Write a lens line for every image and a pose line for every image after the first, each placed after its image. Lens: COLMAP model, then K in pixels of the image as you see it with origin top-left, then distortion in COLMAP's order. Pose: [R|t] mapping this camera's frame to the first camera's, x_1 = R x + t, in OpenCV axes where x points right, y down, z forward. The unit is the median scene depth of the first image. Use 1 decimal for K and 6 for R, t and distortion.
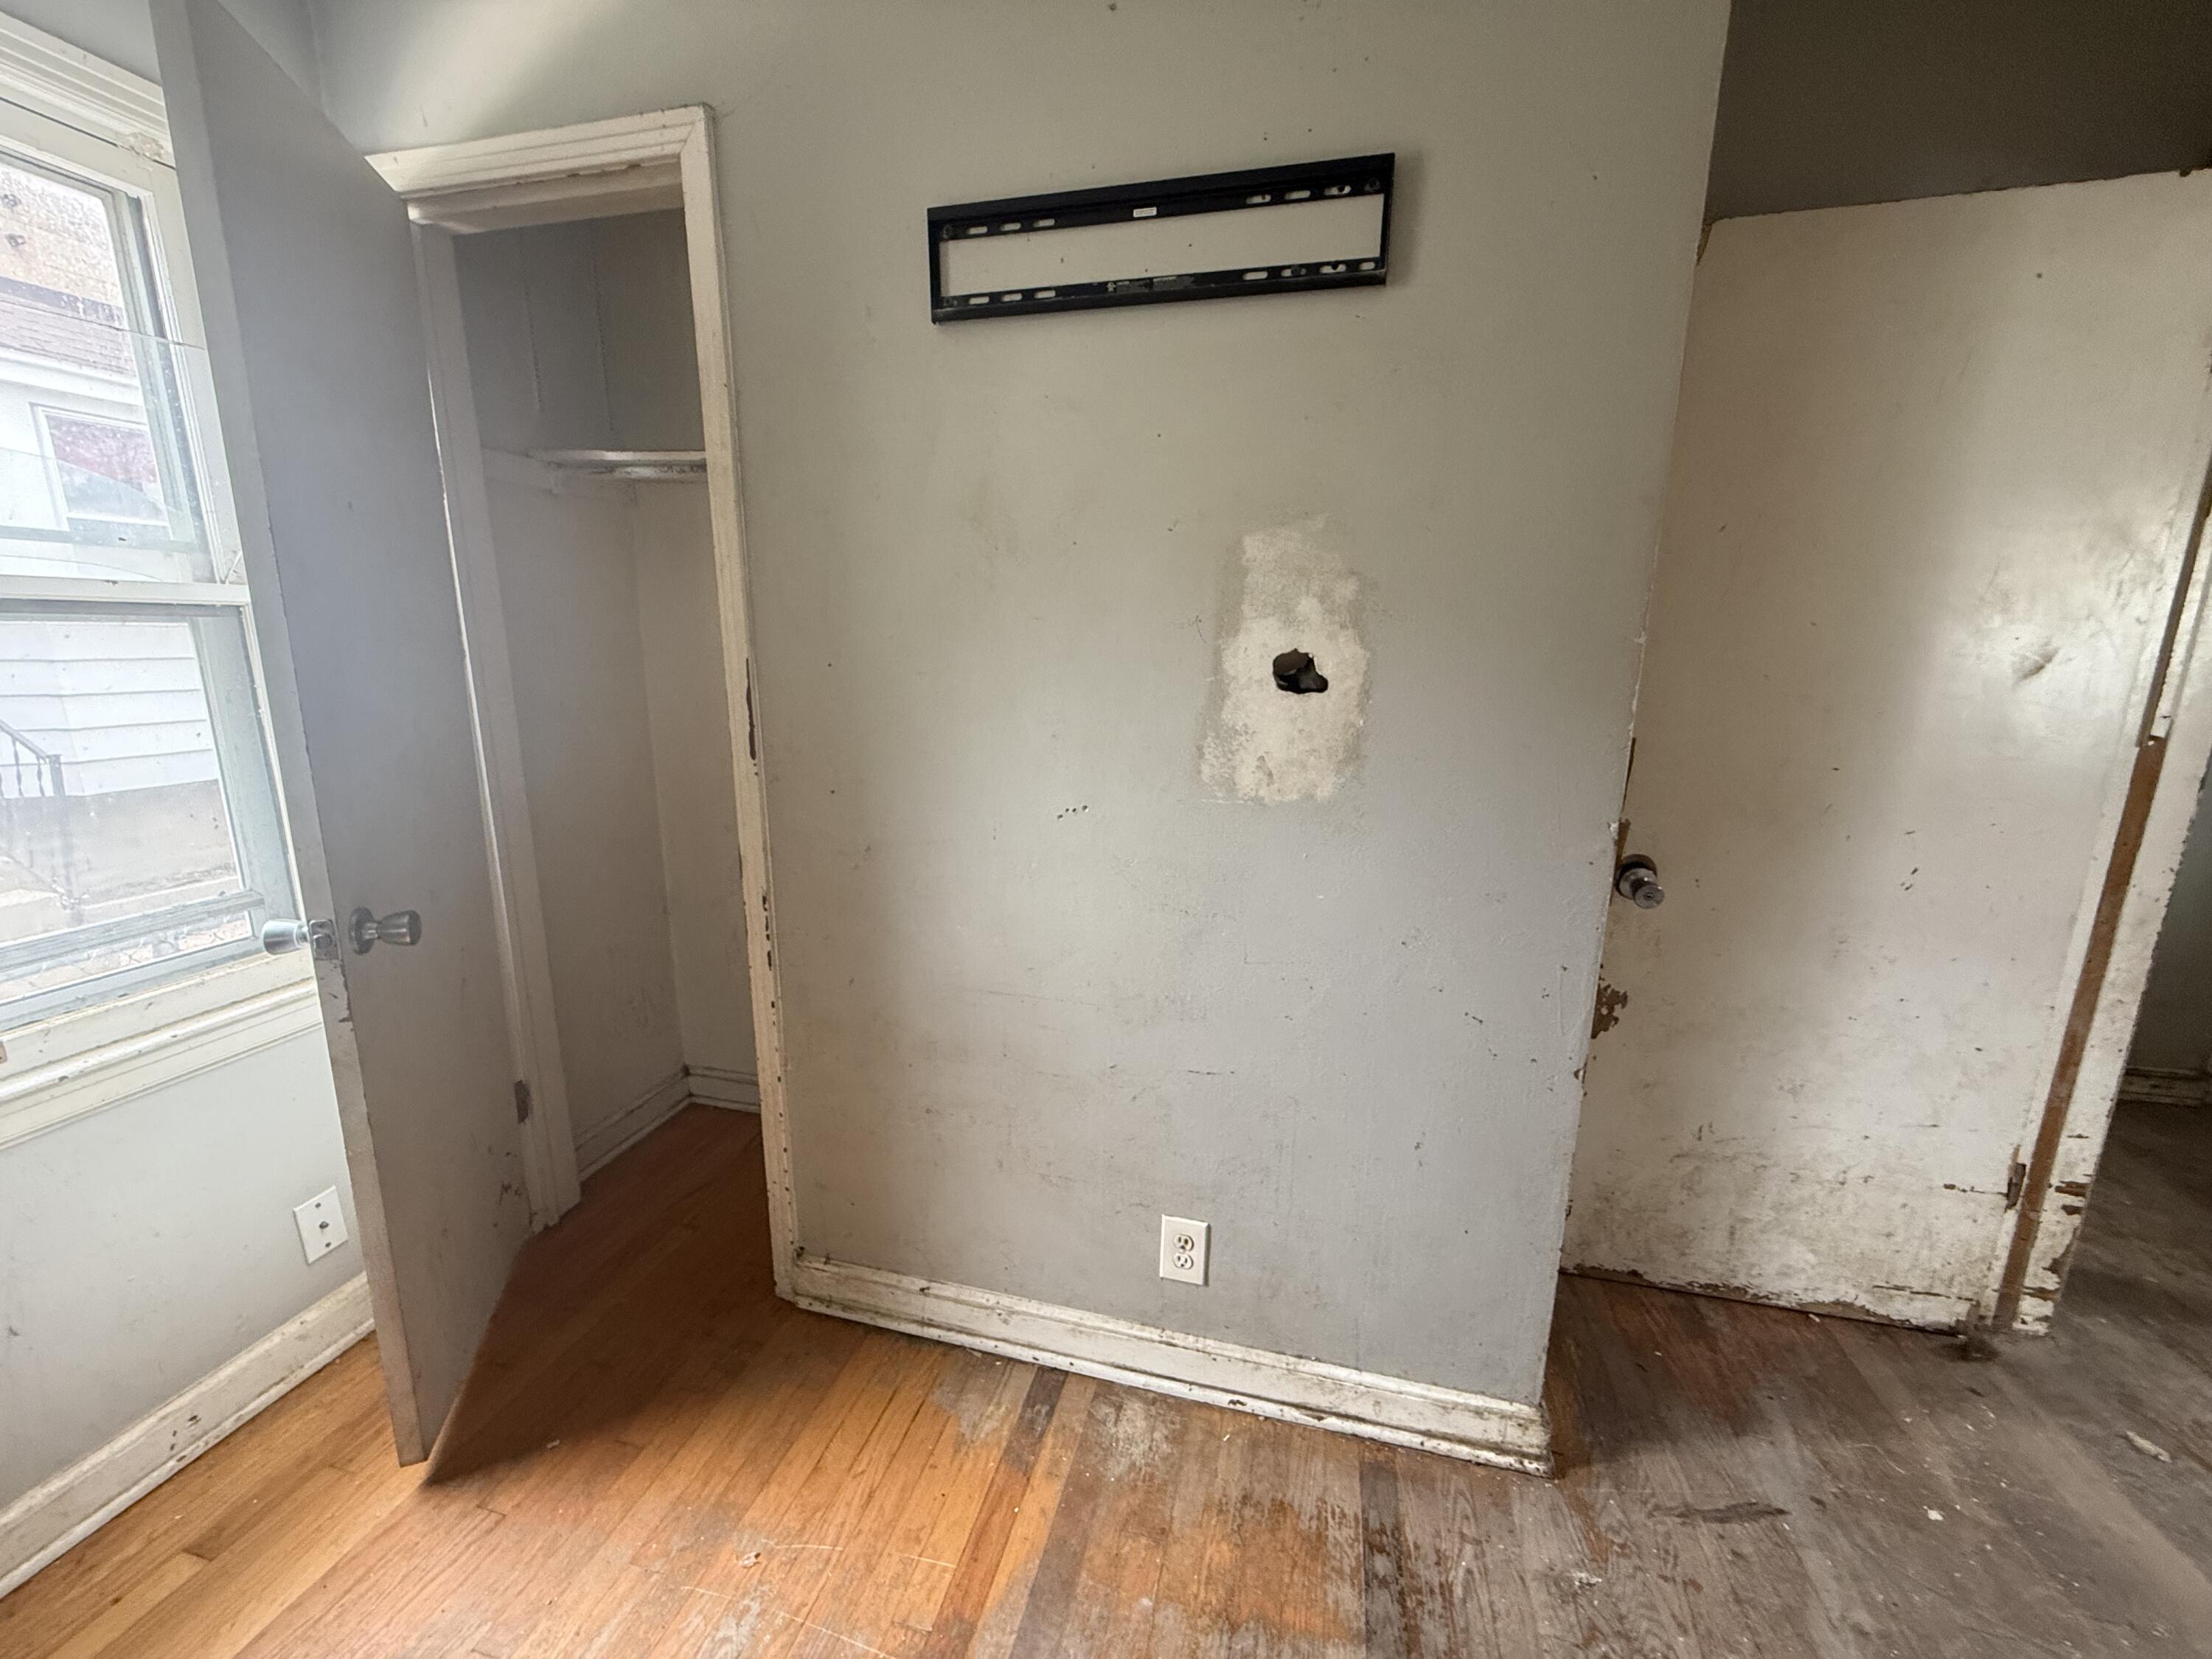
lens RADIAL K [[884.5, 0, 1106.0], [0, 884.5, 829.5], [0, 0, 1]] dist [0.000847, 0.000135]
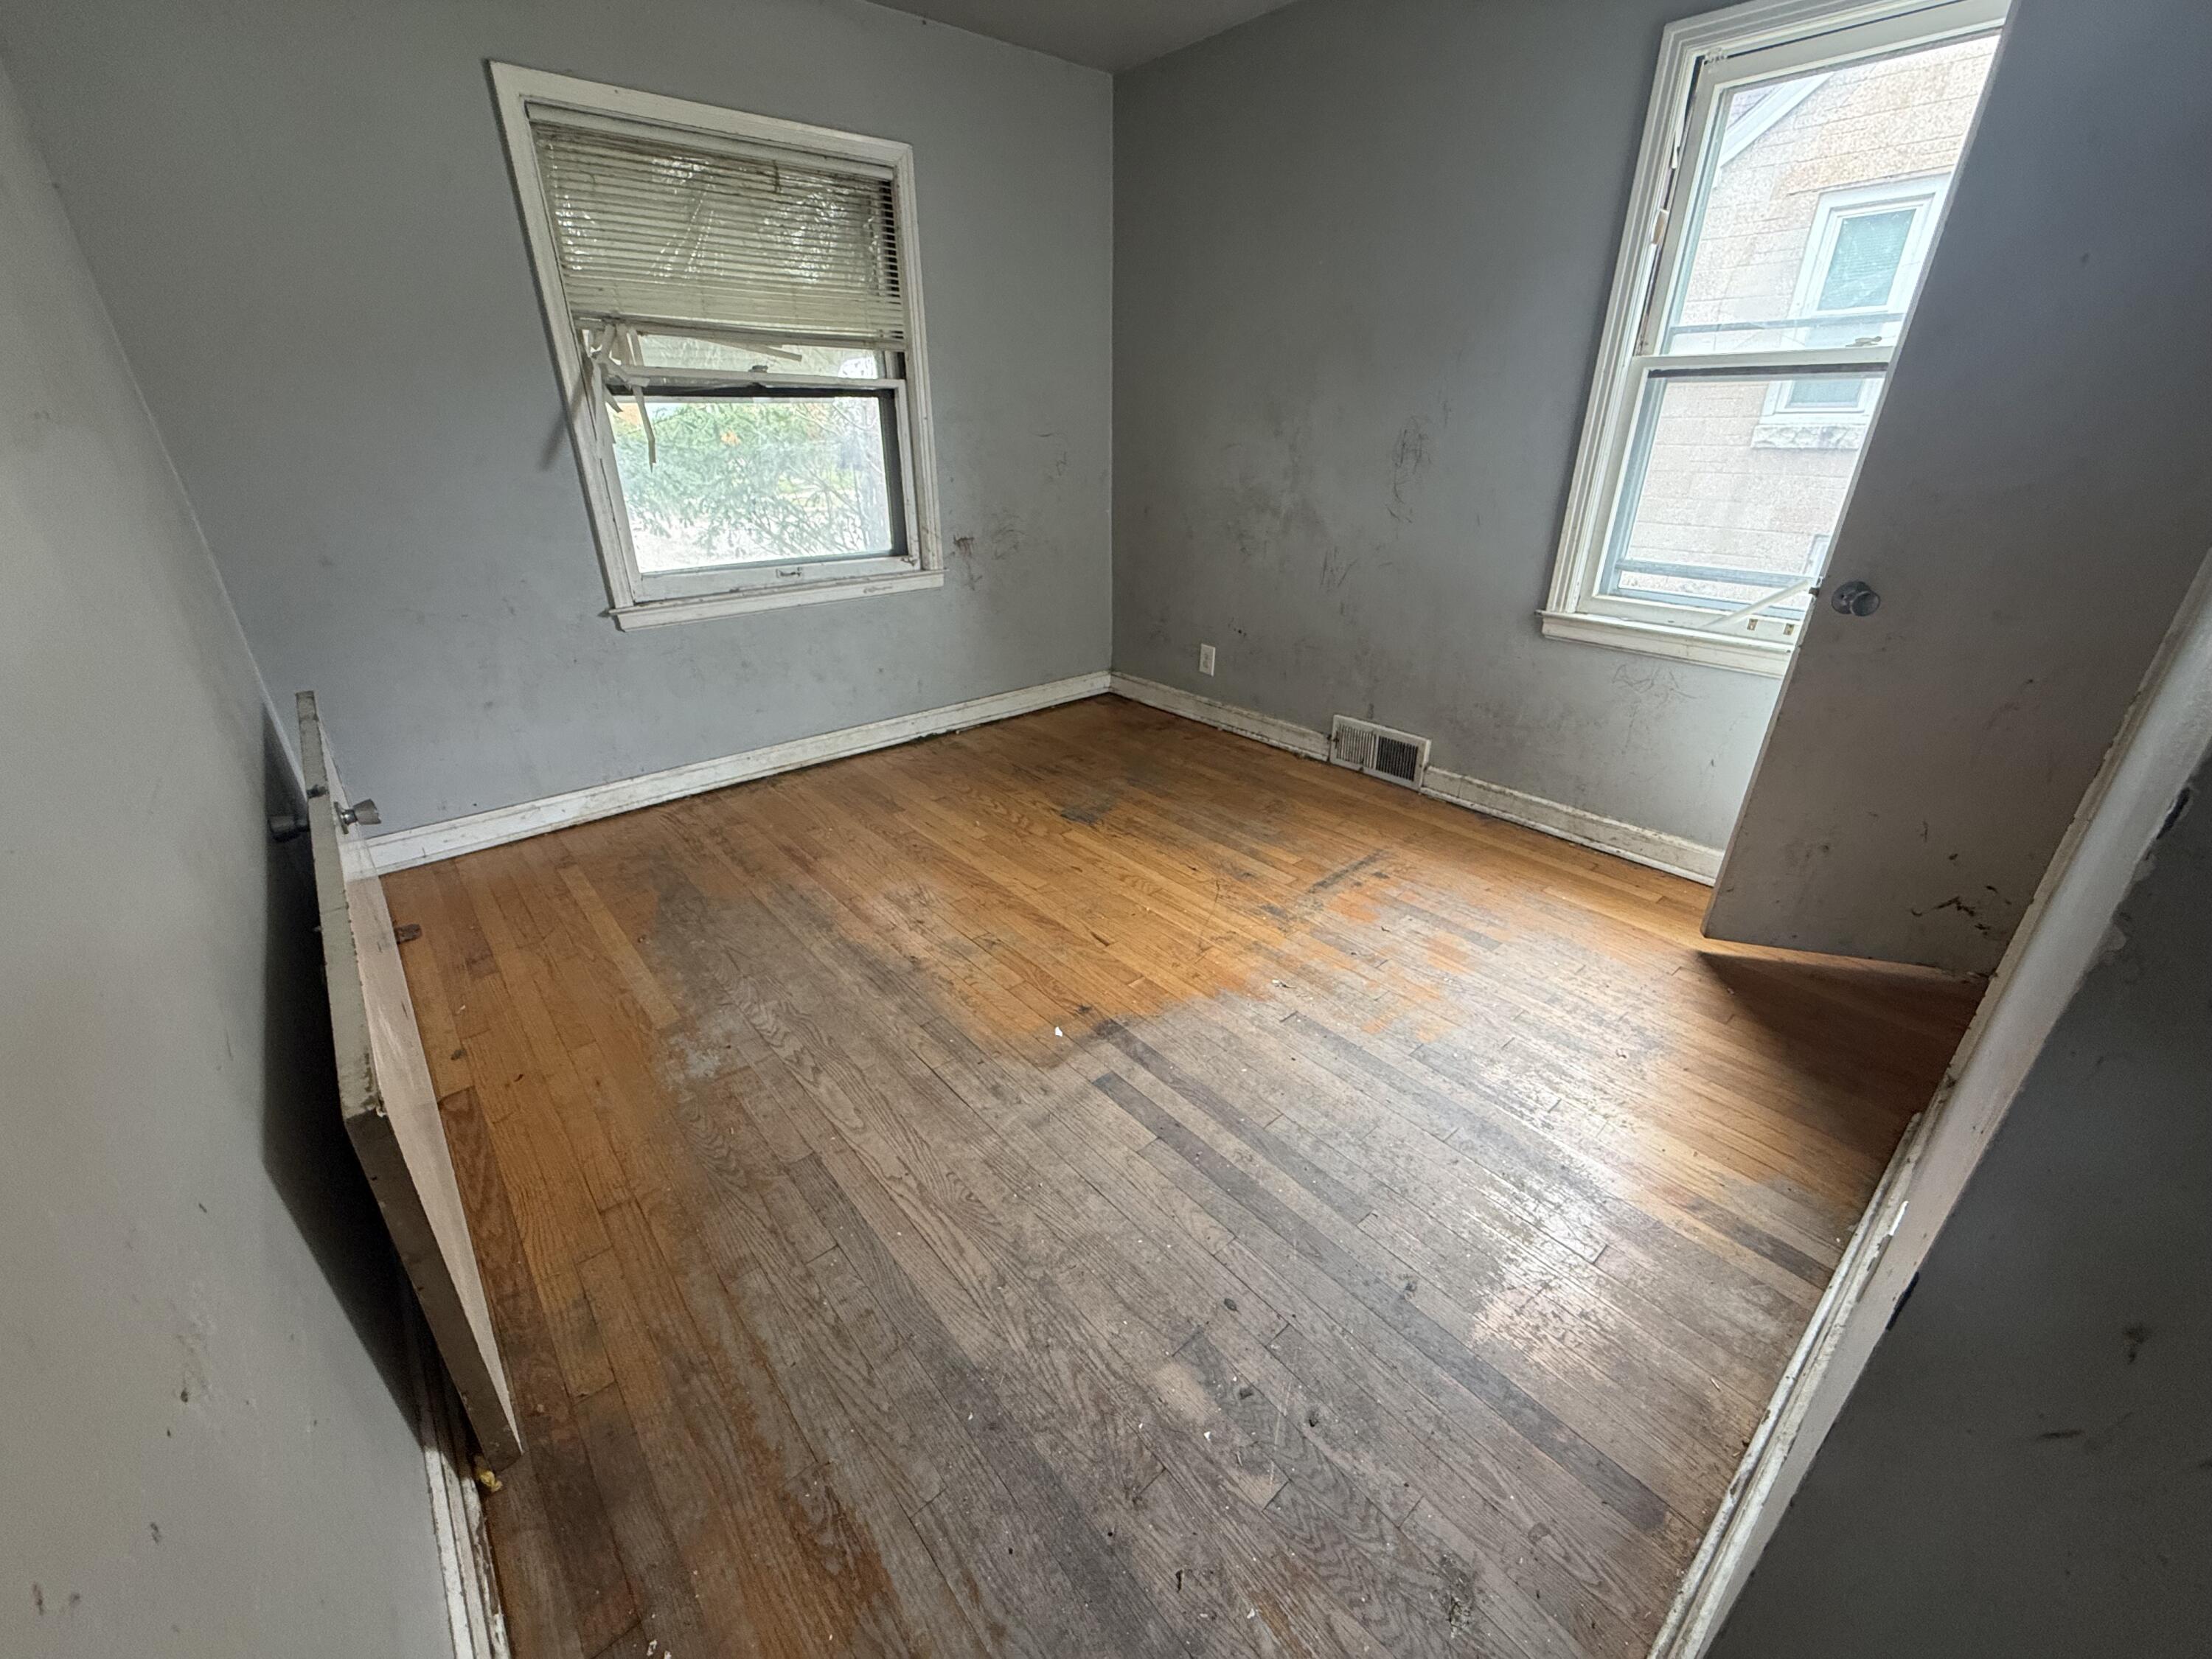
lens RADIAL K [[884.5, 0, 1106.0], [0, 884.5, 829.5], [0, 0, 1]] dist [0.000847, 0.000135]
pose [[-0.574490, 0.340724, -0.744224, 0.946826], [-0.175572, 0.836779, 0.518628, -0.094403], [0.799460, 0.428611, -0.420899, 0.683094]]
